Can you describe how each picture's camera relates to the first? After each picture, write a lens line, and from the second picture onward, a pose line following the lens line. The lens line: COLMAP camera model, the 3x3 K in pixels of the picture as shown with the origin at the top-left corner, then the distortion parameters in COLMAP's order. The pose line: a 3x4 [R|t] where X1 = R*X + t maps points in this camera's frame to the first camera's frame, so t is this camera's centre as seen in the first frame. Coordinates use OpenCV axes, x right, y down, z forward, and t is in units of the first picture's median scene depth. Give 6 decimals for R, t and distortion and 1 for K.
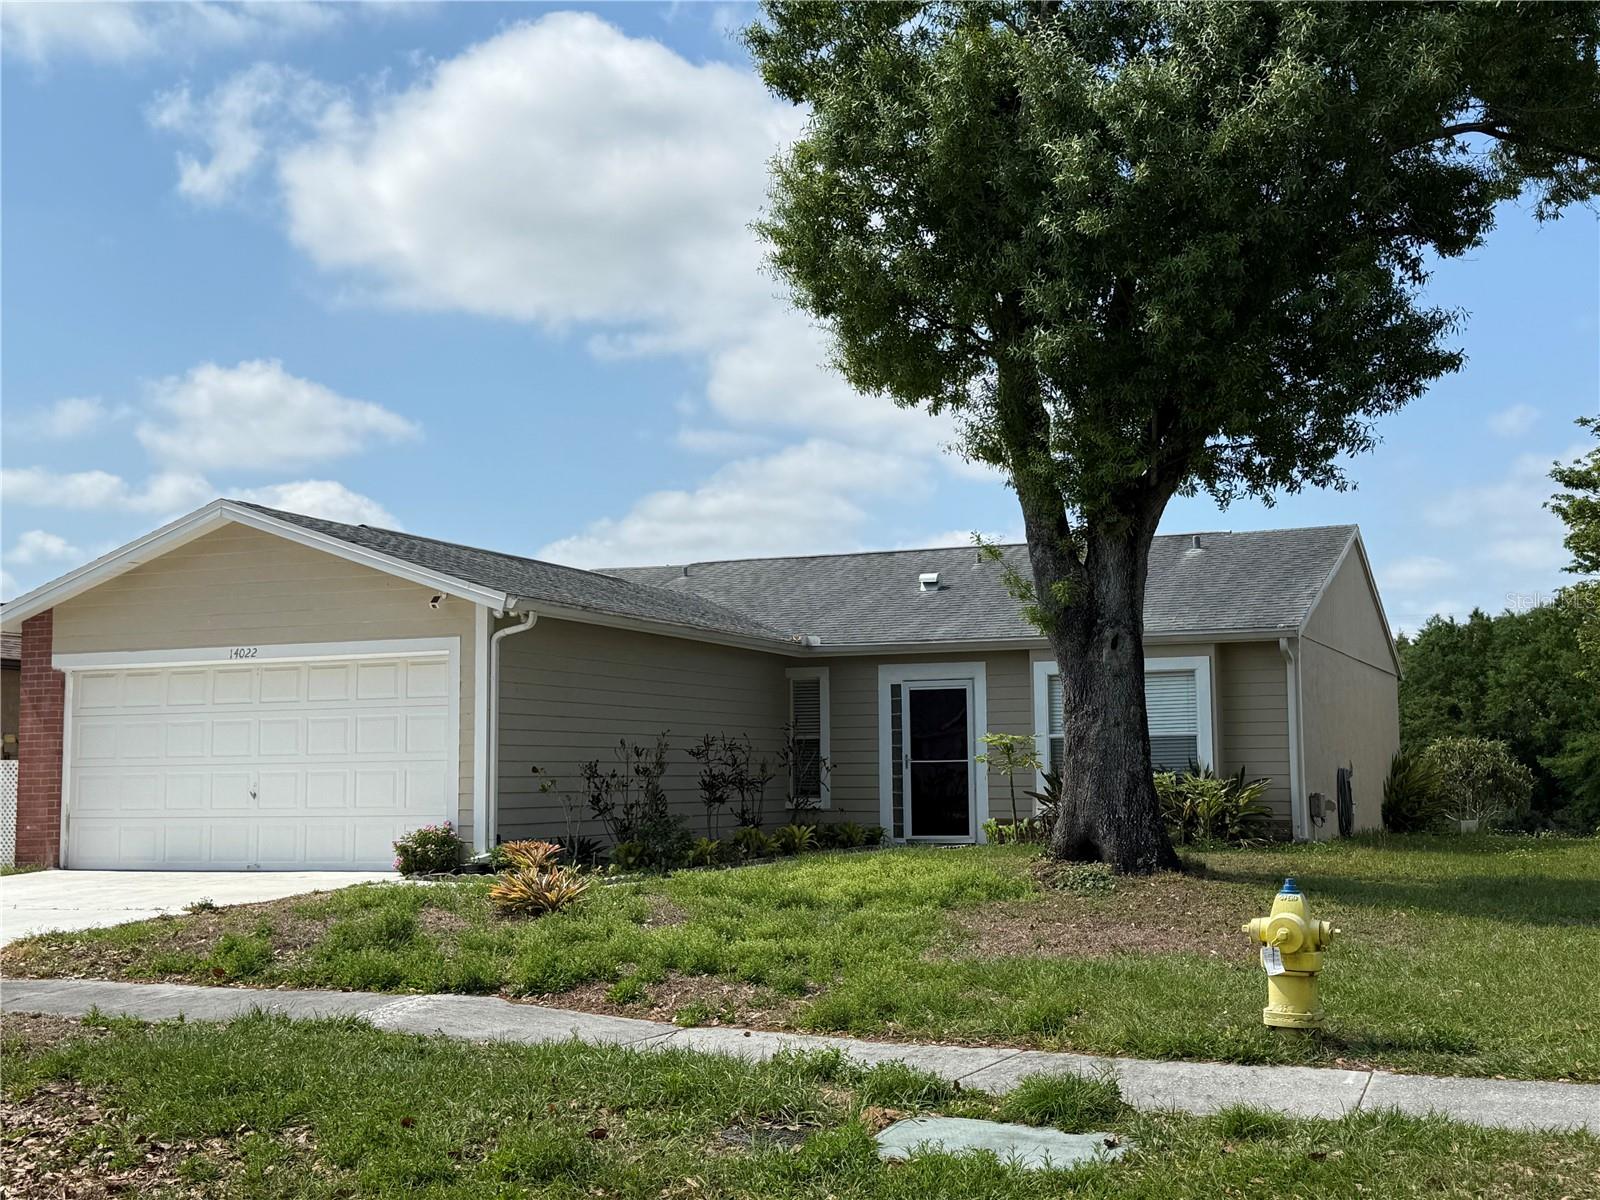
lens RADIAL K [[1875.4, 0, 800.0], [0, 1875.4, 600.0], [0, 0, 1]] dist [0.173537, -0.303298]
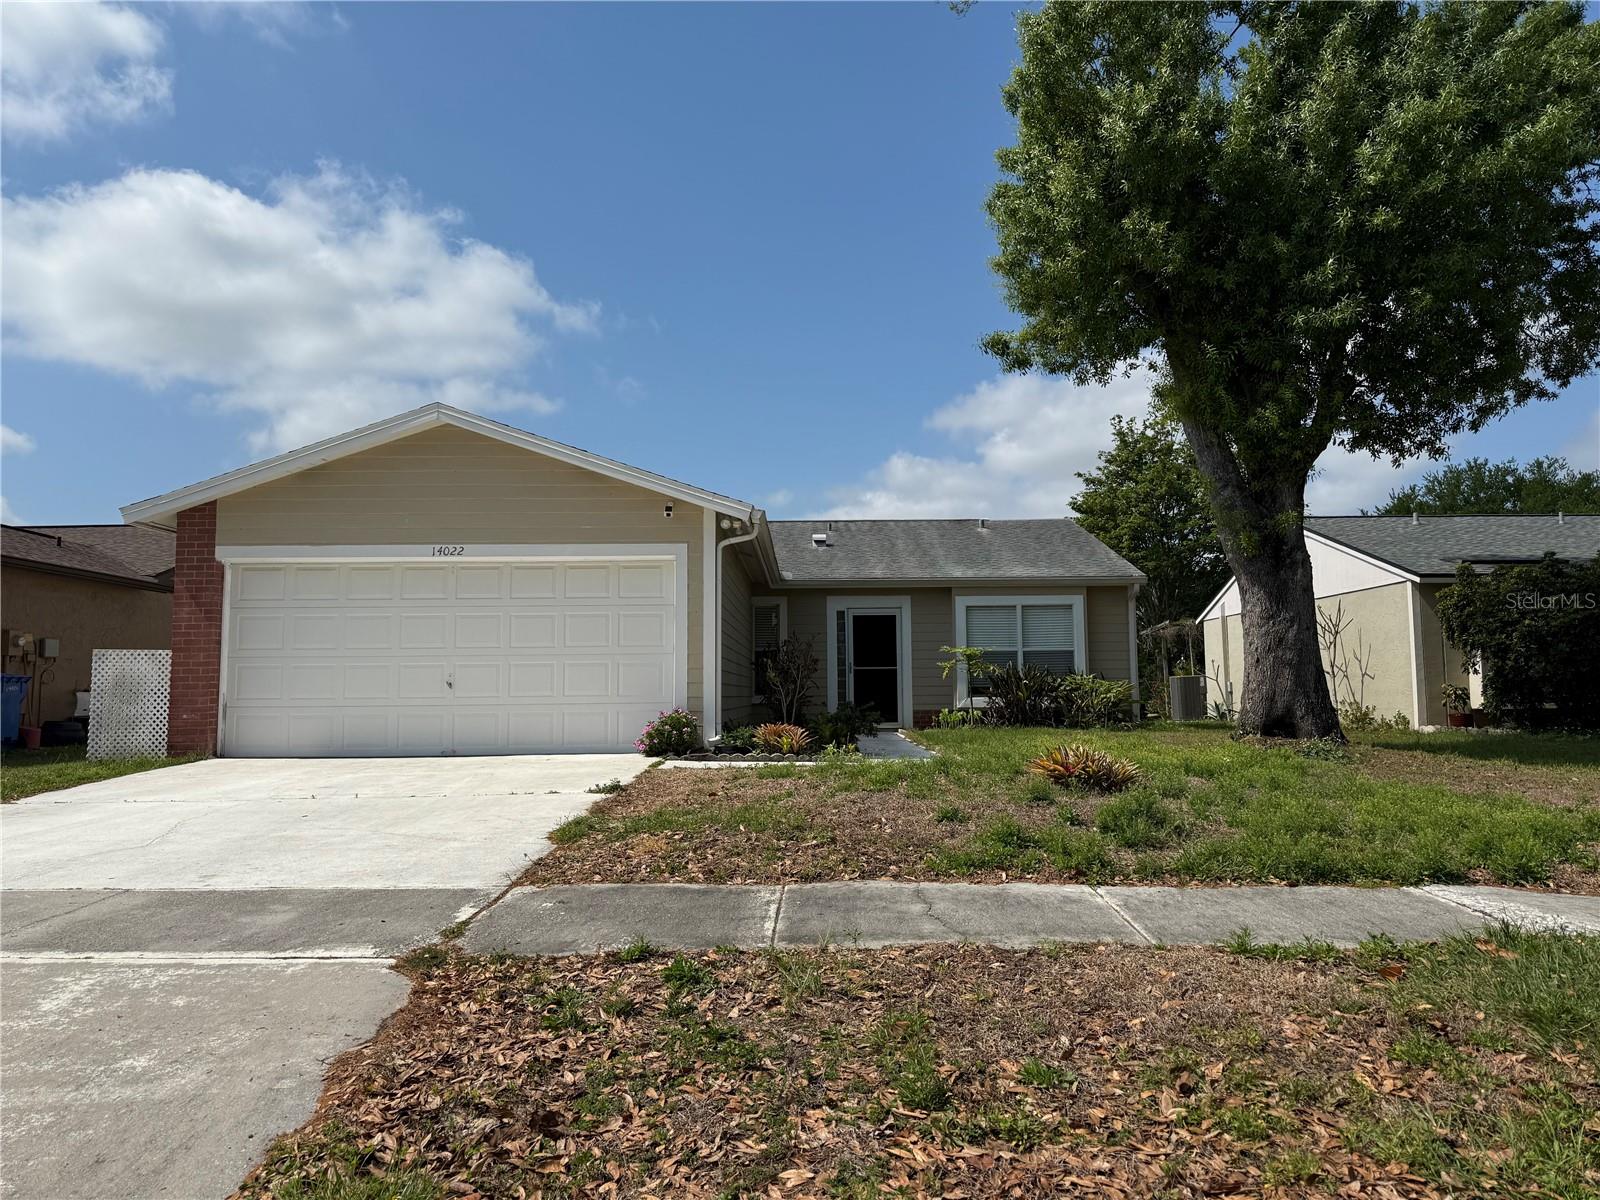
lens RADIAL K [[1115.2, 0, 802.7], [0, 1115.2, 589.9], [0, 0, 1]] dist [0.134056, -0.211161]
pose [[0.923158, 0.038442, 0.382493, -0.333465], [-0.037835, 0.999242, -0.009113, 0.045502], [-0.382554, -0.006059, 0.923913, 0.323324]]
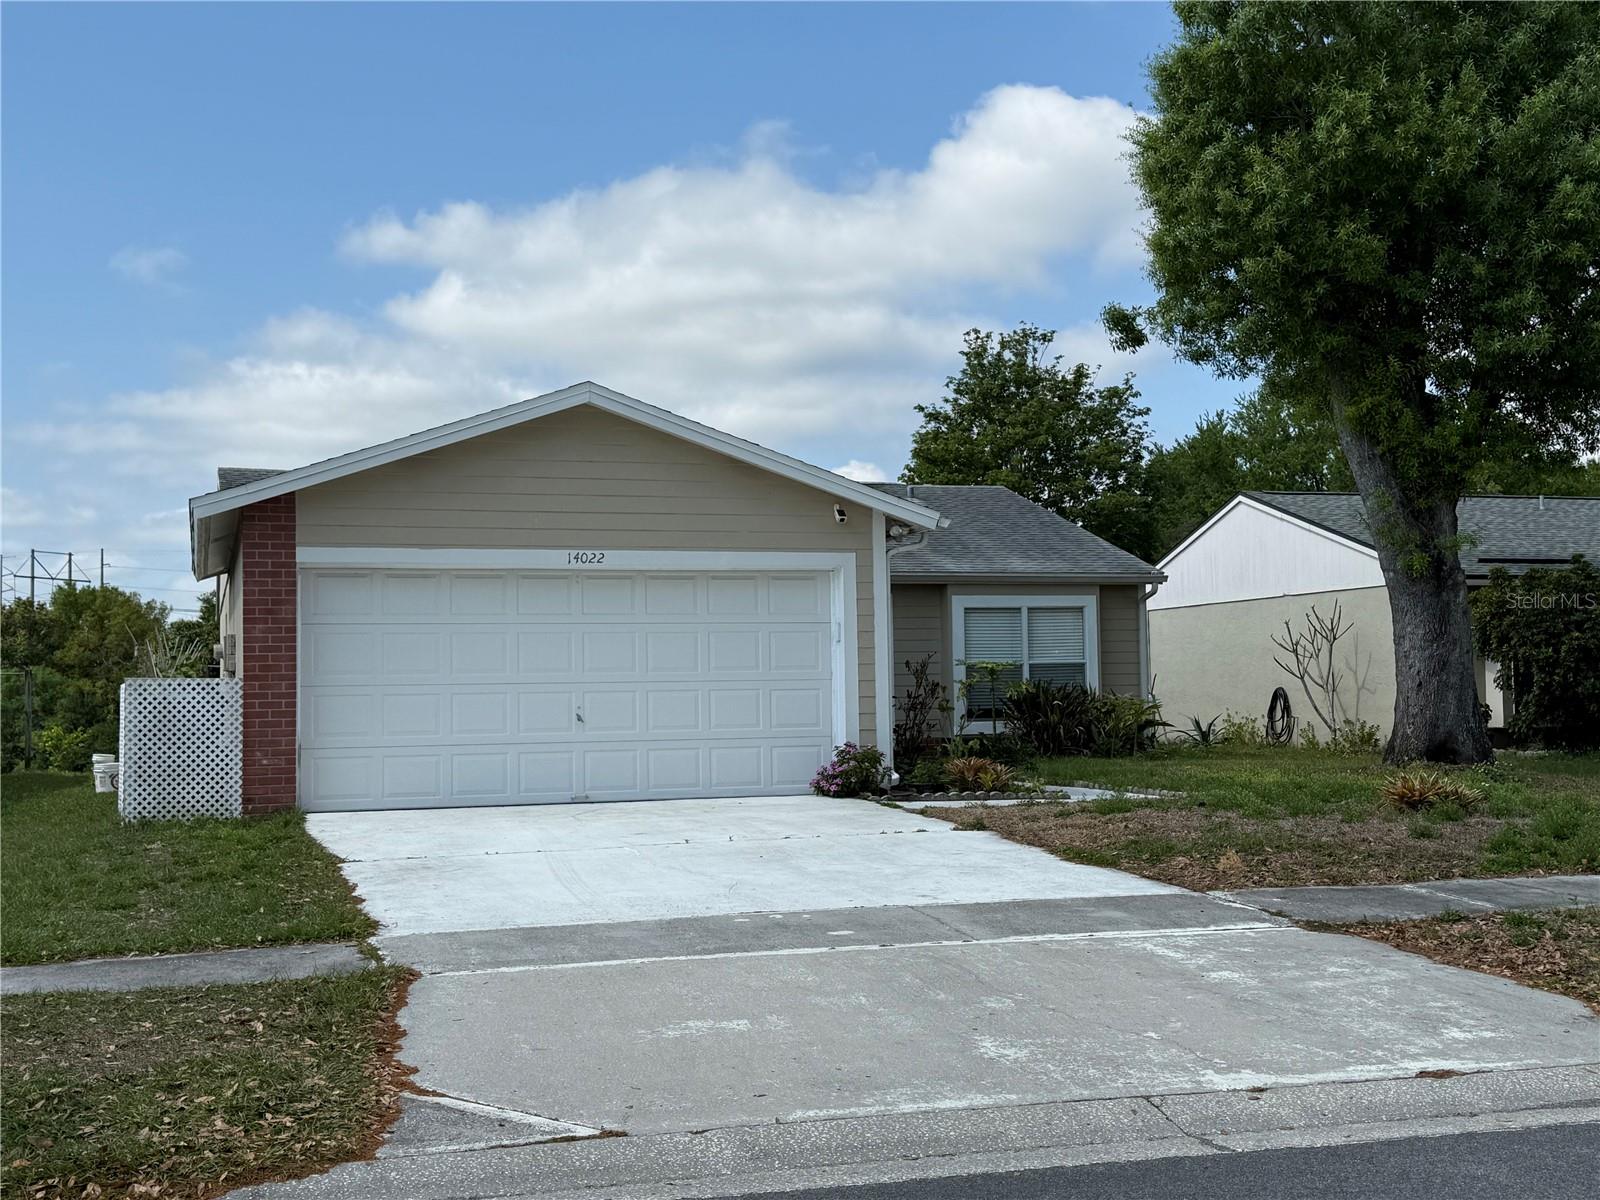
lens RADIAL K [[1875.4, 0, 800.0], [0, 1875.4, 600.0], [0, 0, 1]] dist [0.173537, -0.303298]
pose [[0.756068, 0.031189, 0.653750, -0.750388], [-0.052502, 0.998535, 0.013080, 0.029327], [-0.652384, -0.044213, 0.756598, 0.257756]]
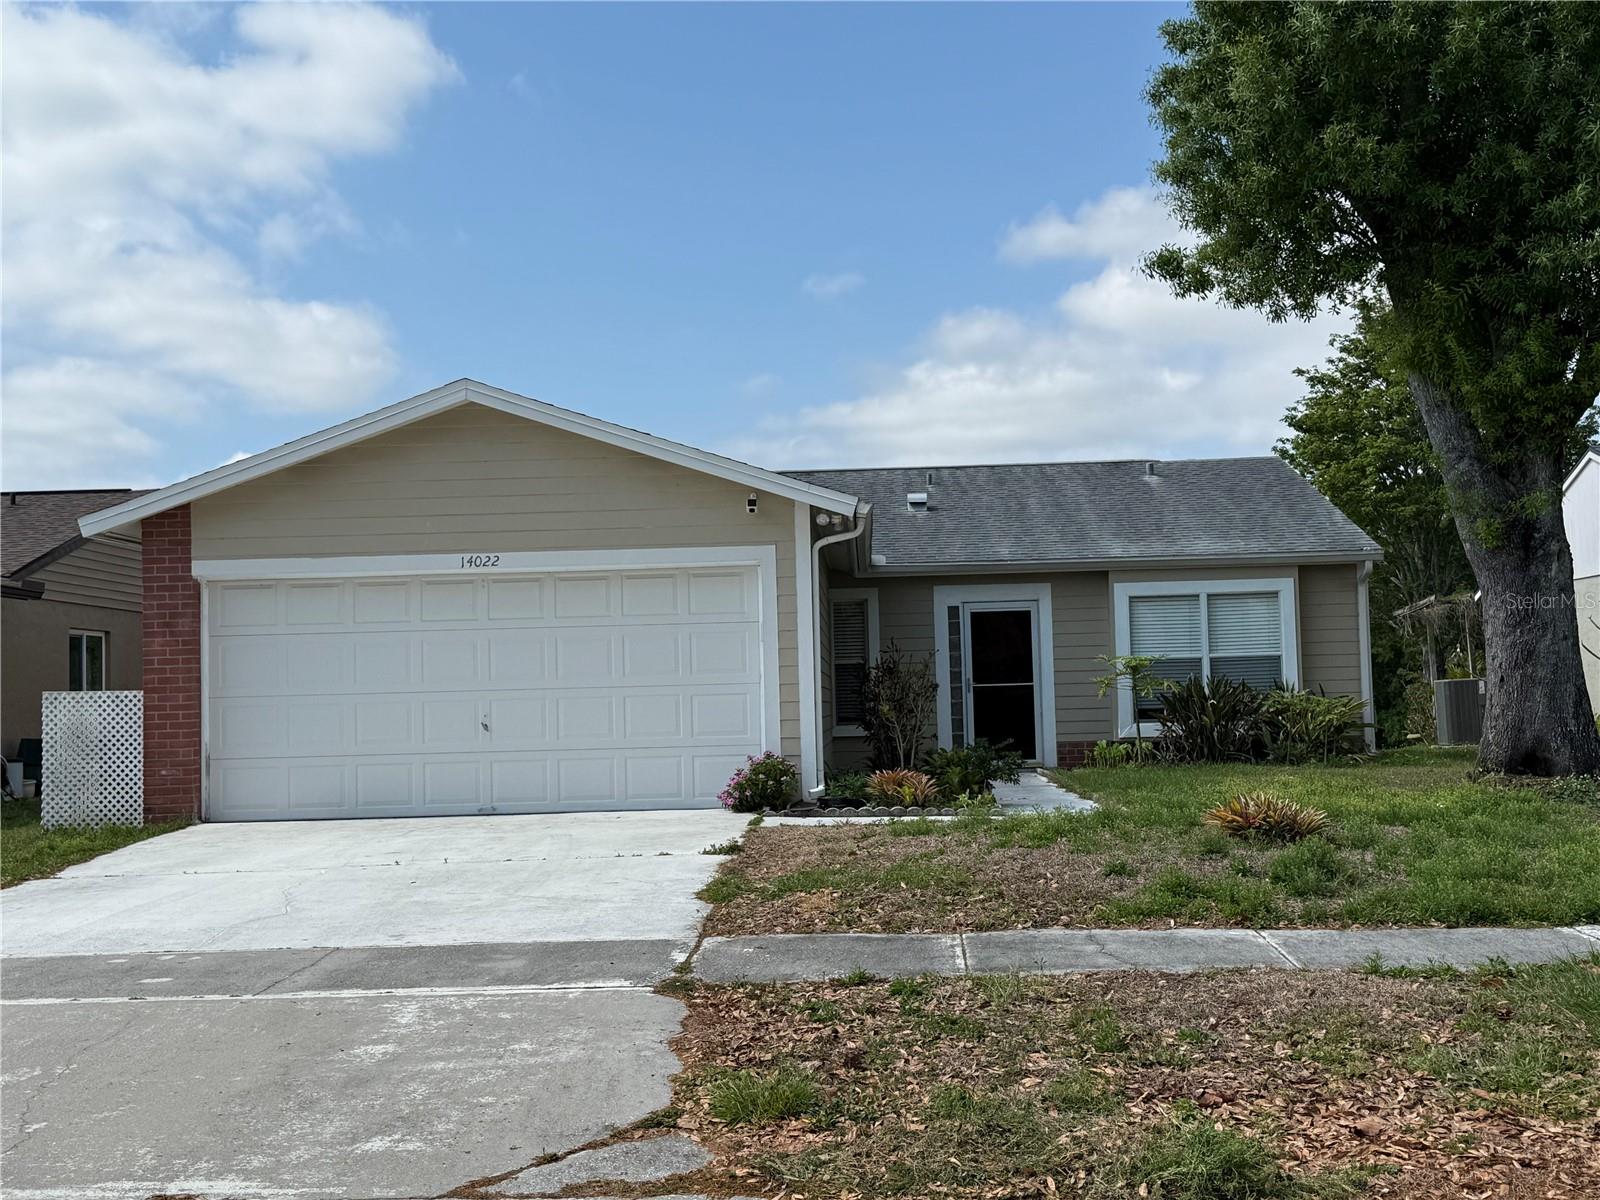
lens RADIAL K [[1875.4, 0, 800.0], [0, 1875.4, 600.0], [0, 0, 1]] dist [0.173537, -0.303298]
pose [[0.933501, 0.004894, 0.358541, -0.439385], [-0.016819, 0.999404, 0.030147, 0.016569], [-0.358180, -0.034172, 0.933027, 0.149335]]
